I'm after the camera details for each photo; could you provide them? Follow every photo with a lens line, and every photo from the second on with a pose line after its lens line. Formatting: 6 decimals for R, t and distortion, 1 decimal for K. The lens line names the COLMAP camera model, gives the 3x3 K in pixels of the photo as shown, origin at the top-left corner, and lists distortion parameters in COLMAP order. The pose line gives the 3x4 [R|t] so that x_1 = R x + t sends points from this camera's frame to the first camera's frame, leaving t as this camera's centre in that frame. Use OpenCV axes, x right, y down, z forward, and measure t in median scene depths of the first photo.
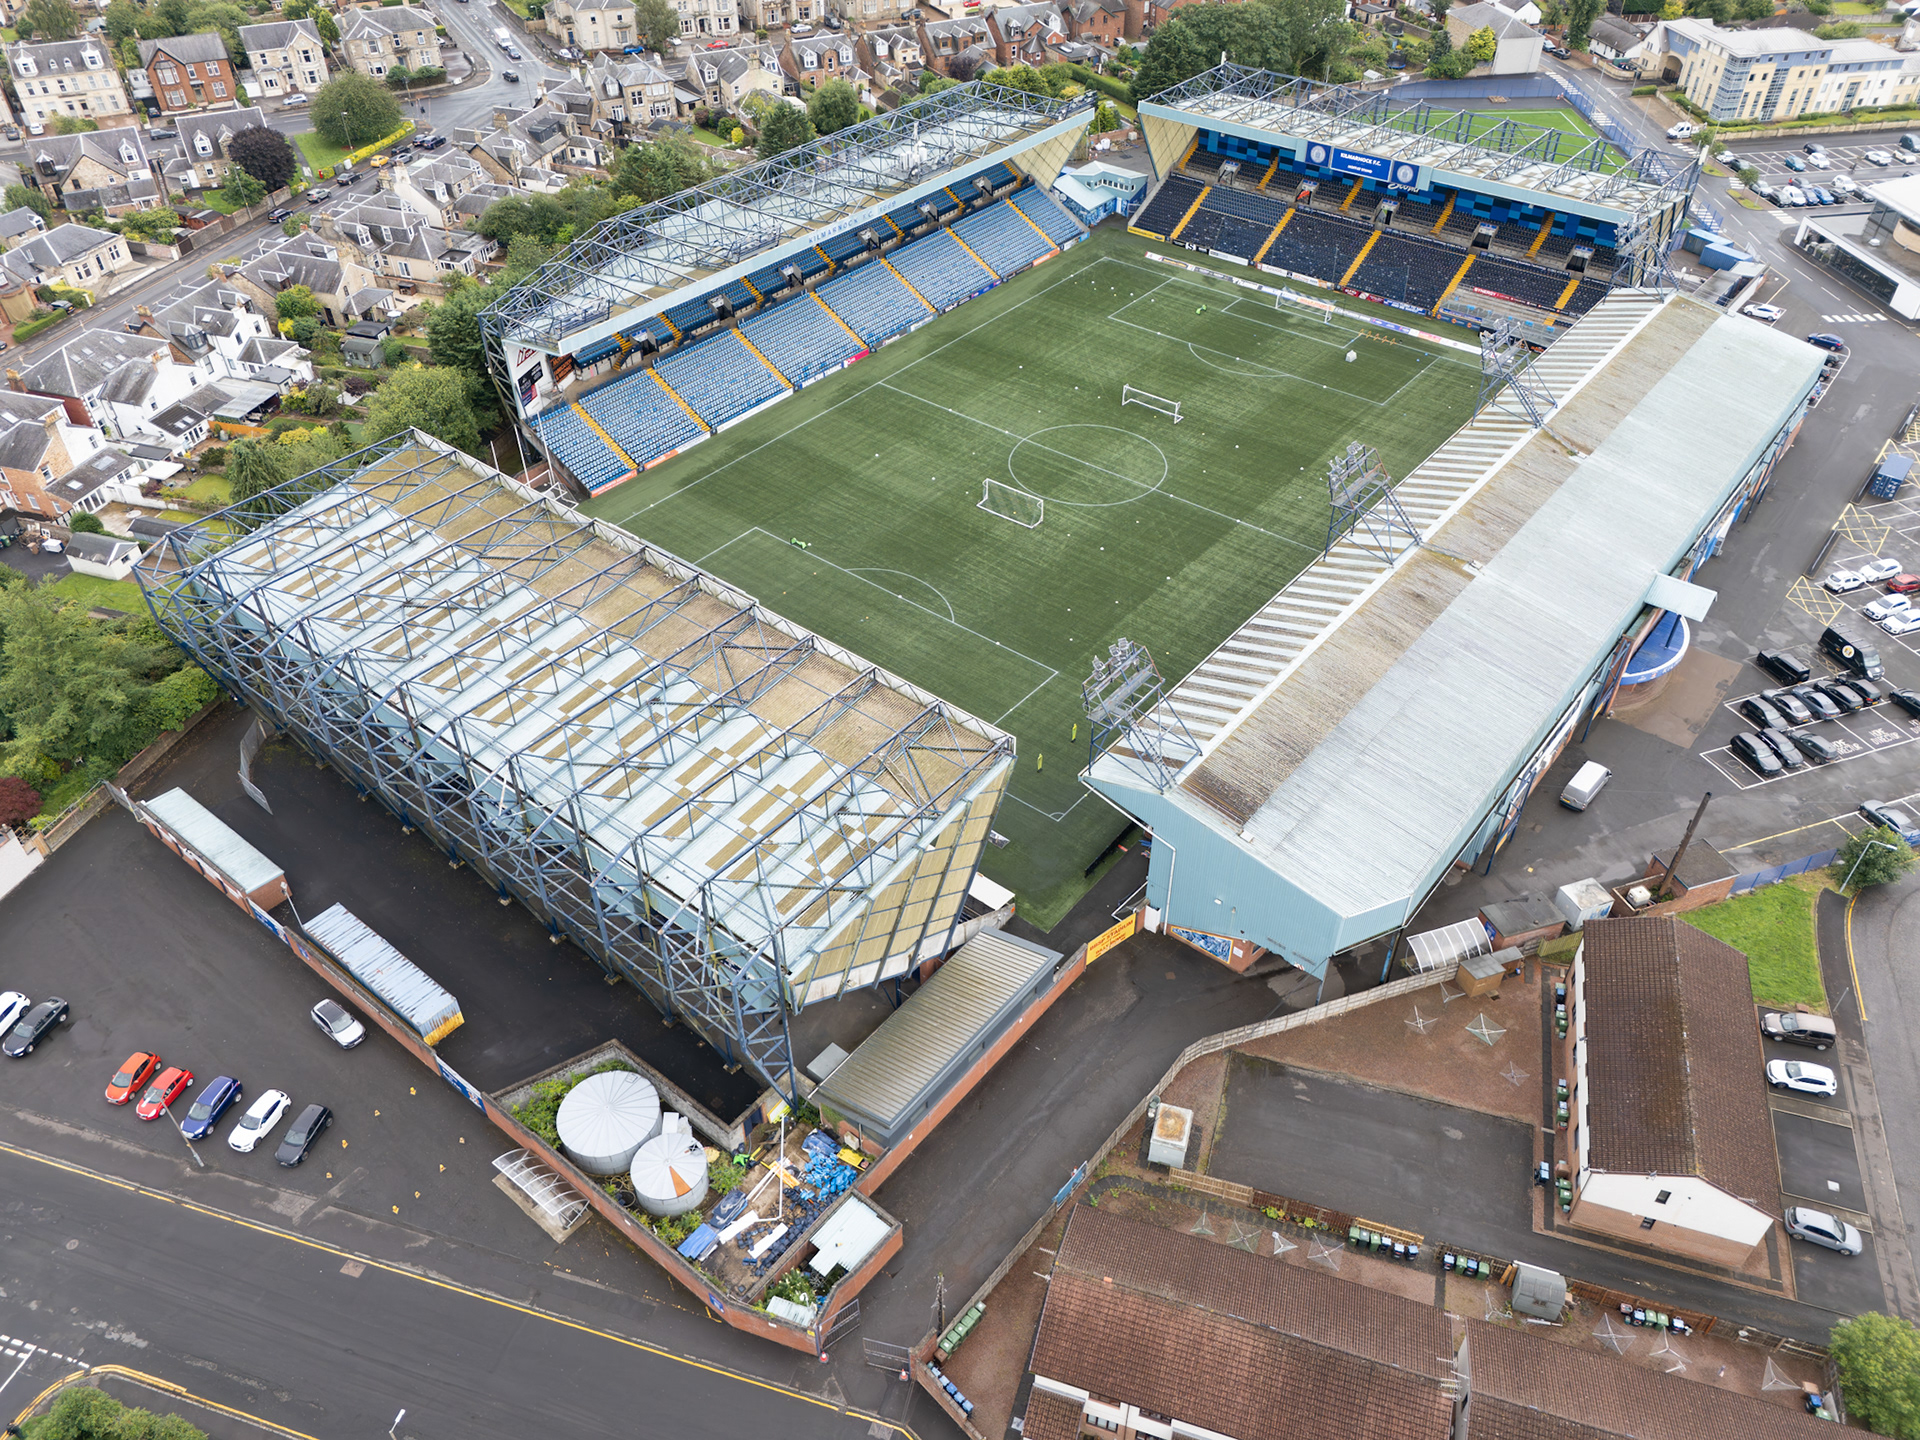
lens RADIAL K [[1422.4, 0, 960.0], [0, 1422.4, 720.0], [0, 0, 1]] dist [0.029972, -0.007224]
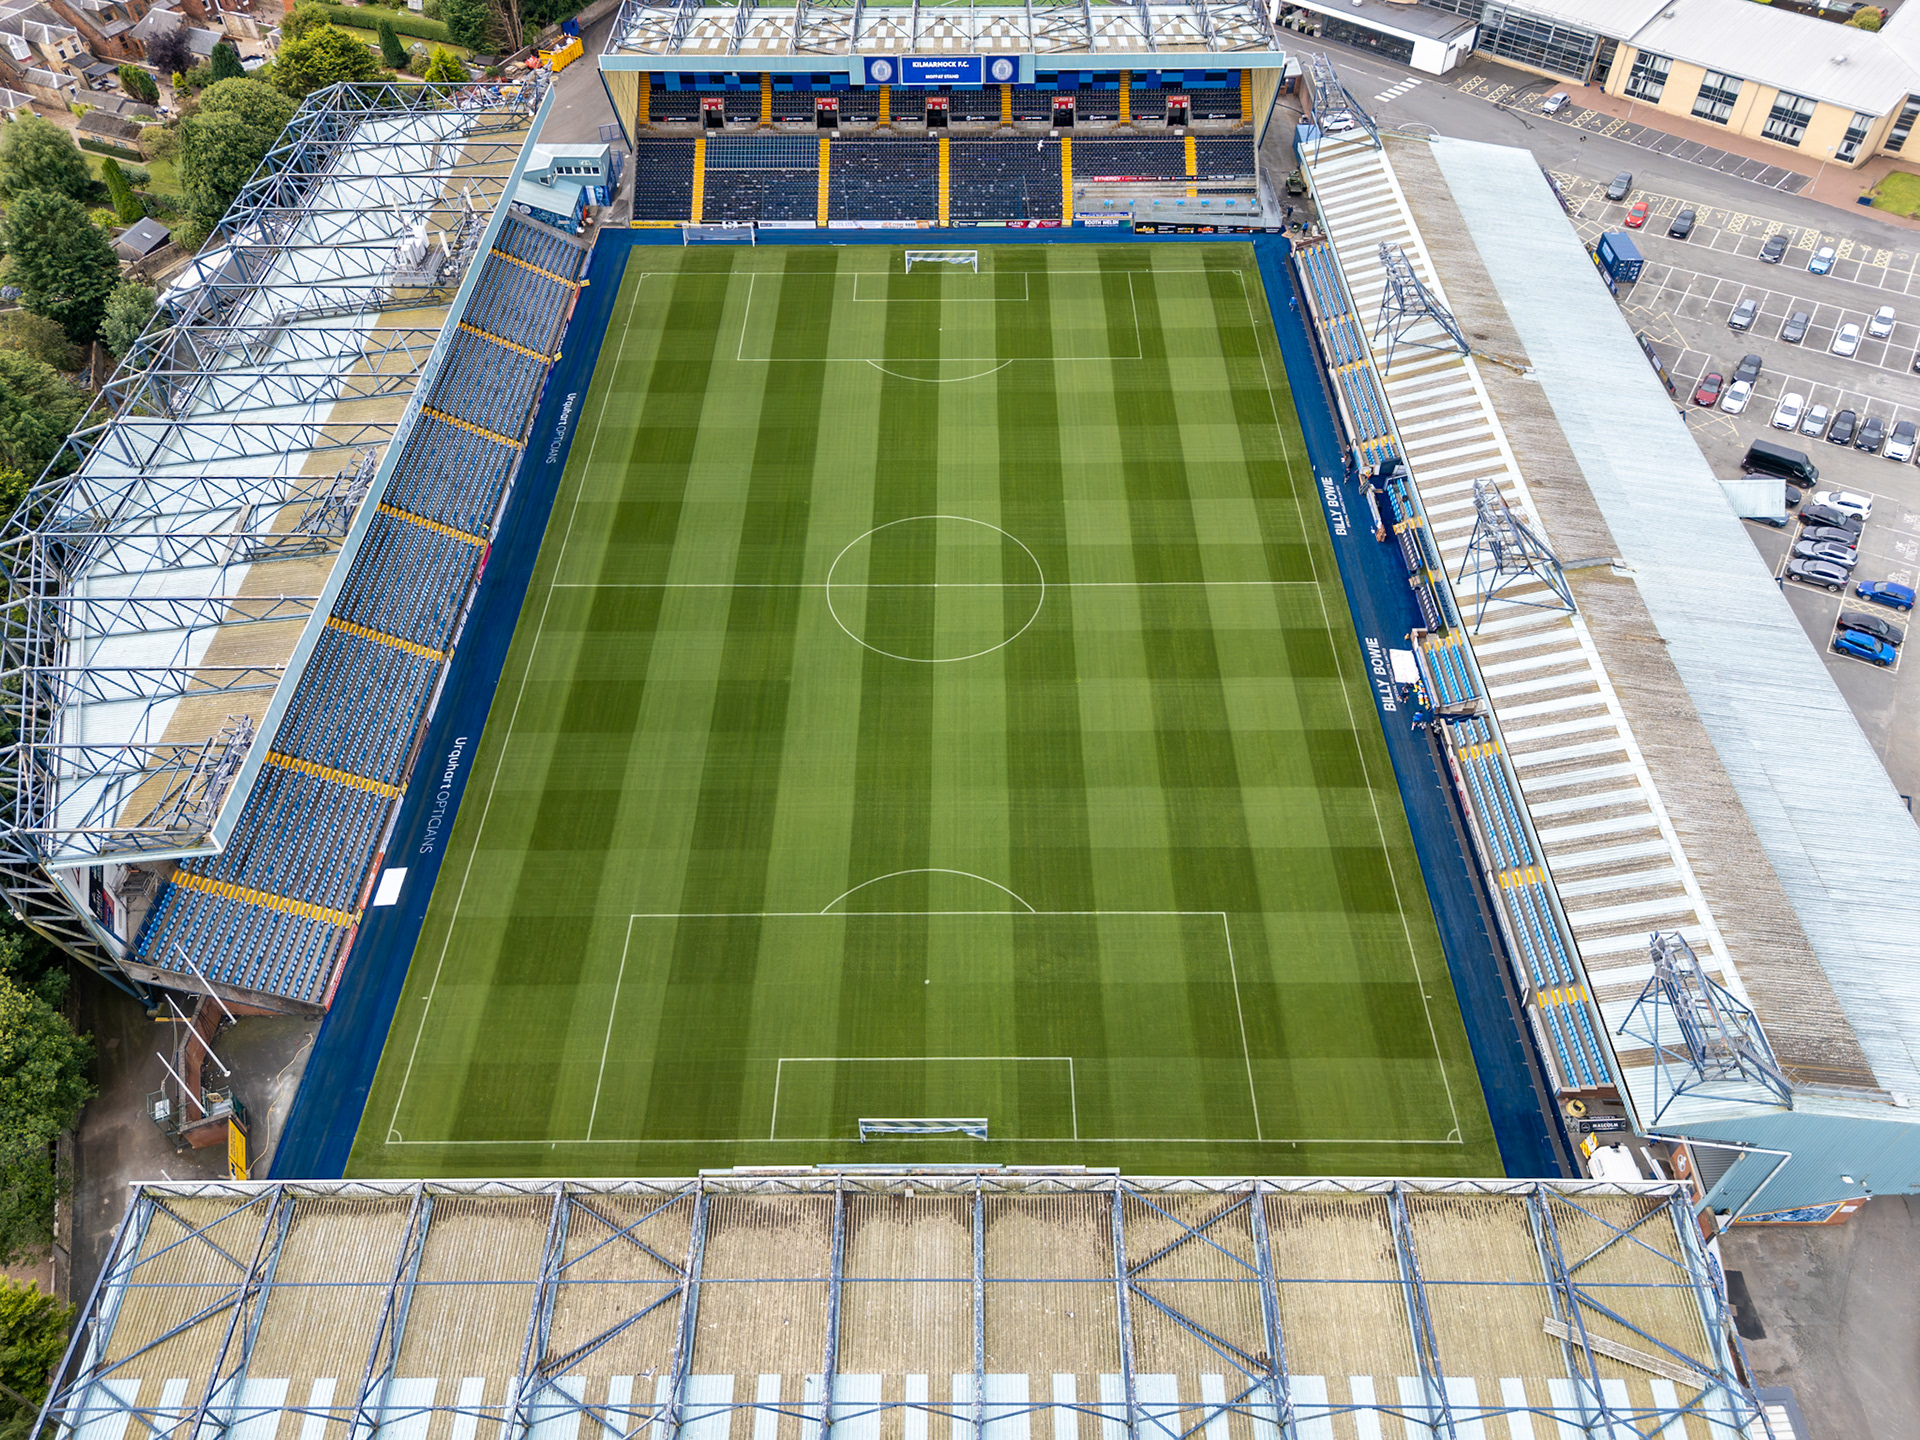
lens RADIAL K [[1422.4, 0, 960.0], [0, 1422.4, 720.0], [0, 0, 1]] dist [0.029972, -0.007224]
pose [[0.779448, -0.461717, 0.423412, -0.217187], [0.407919, 0.887018, 0.216337, -0.246188], [-0.475461, 0.004094, 0.879728, 0.316491]]
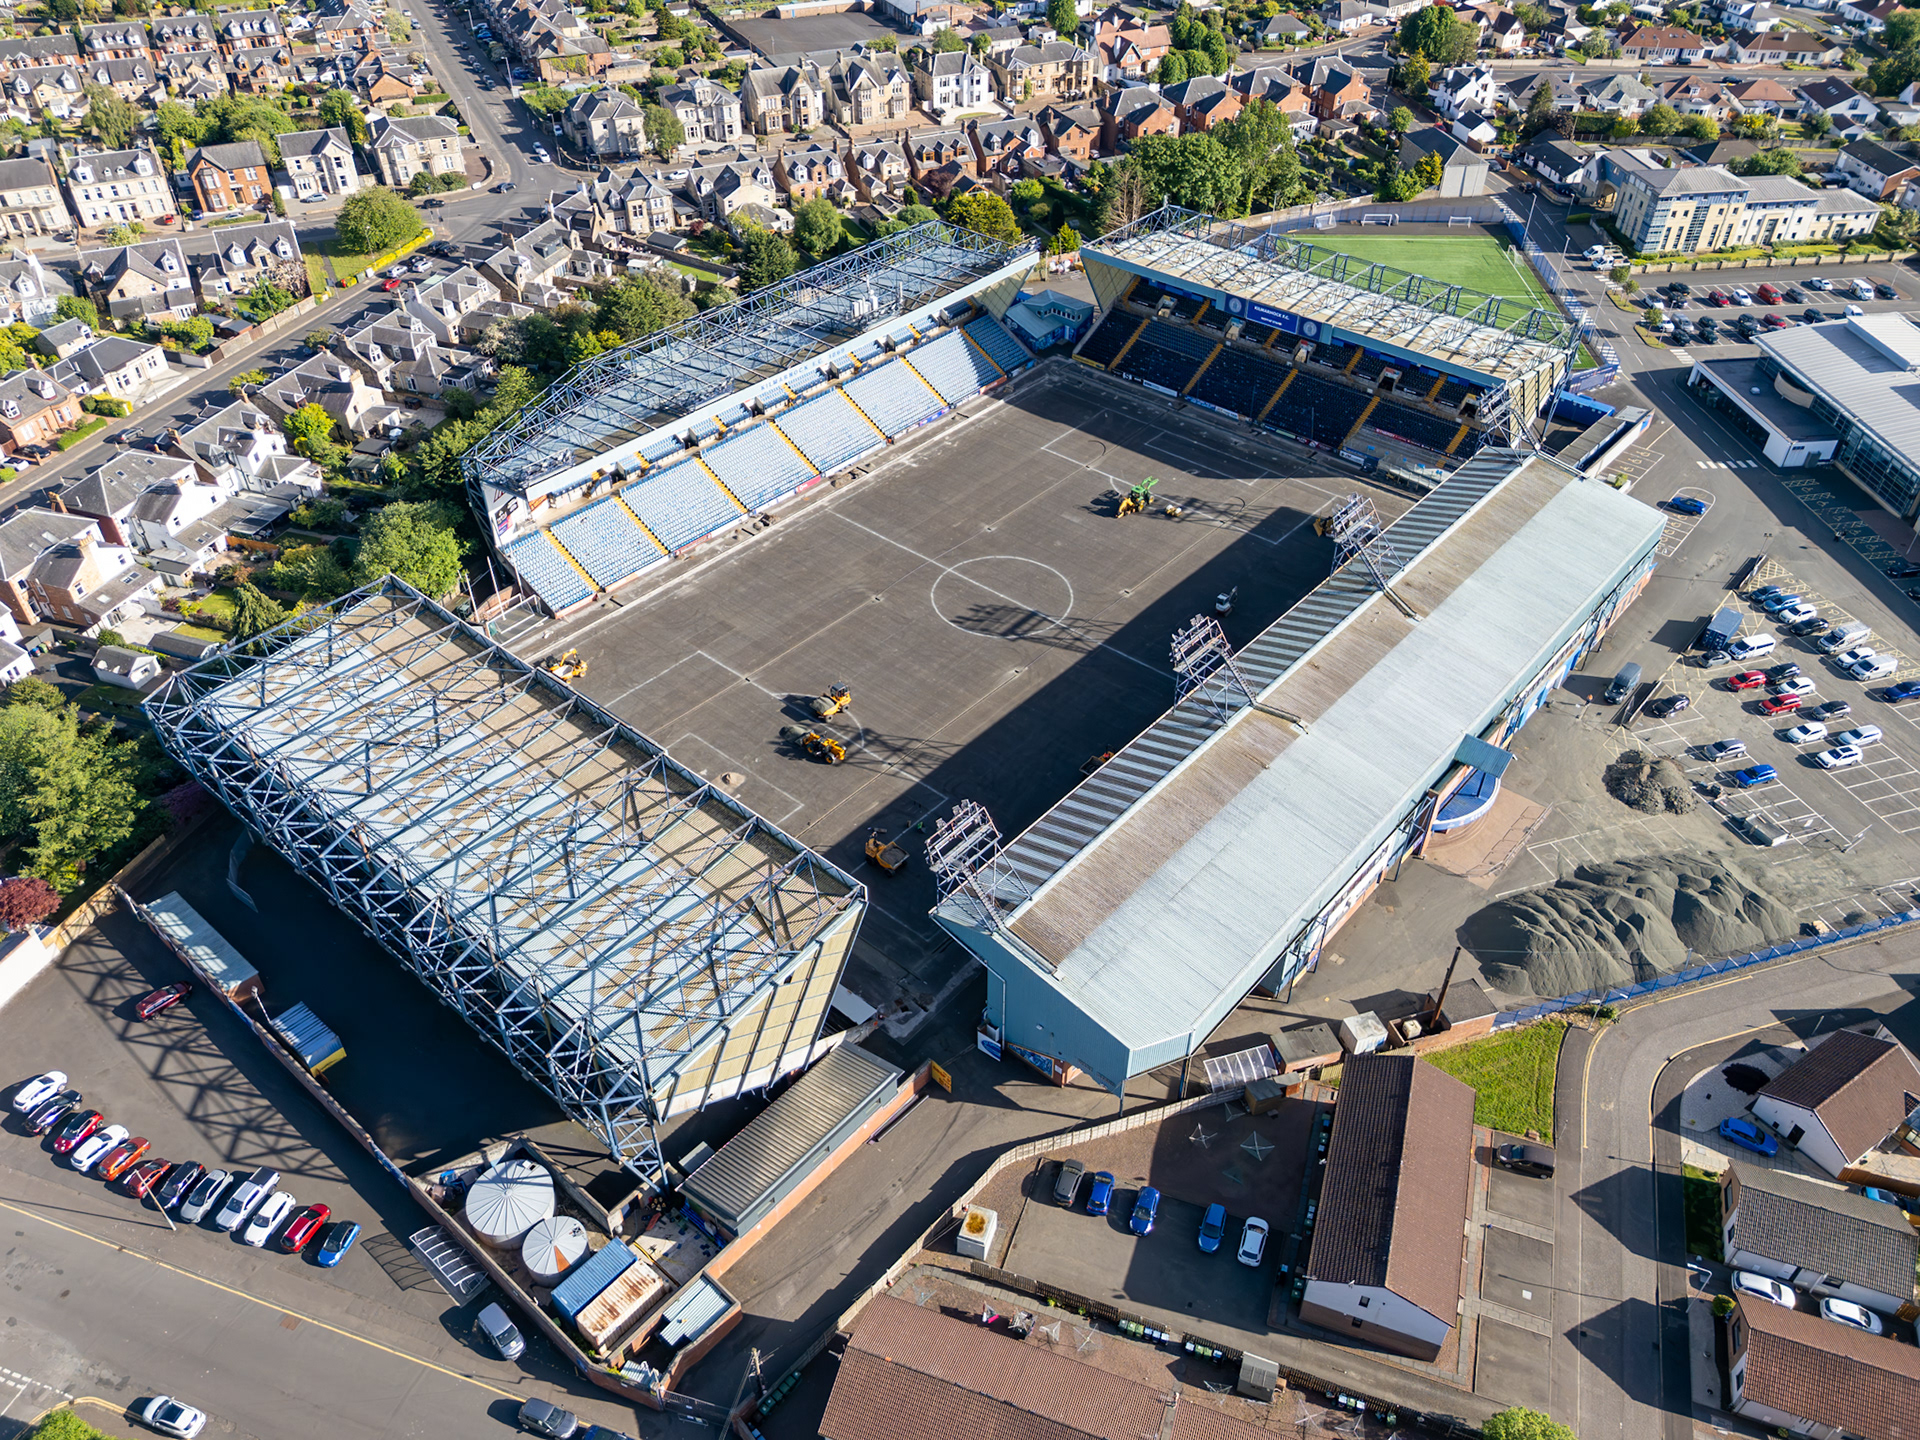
lens RADIAL K [[1422.4, 0, 960.0], [0, 1422.4, 720.0], [0, 0, 1]] dist [0.029972, -0.007224]
pose [[0.999371, 0.025961, -0.024161, 0.077748], [-0.026213, 0.999605, -0.010183, -0.063682], [0.023887, 0.010810, 0.999656, -0.101853]]
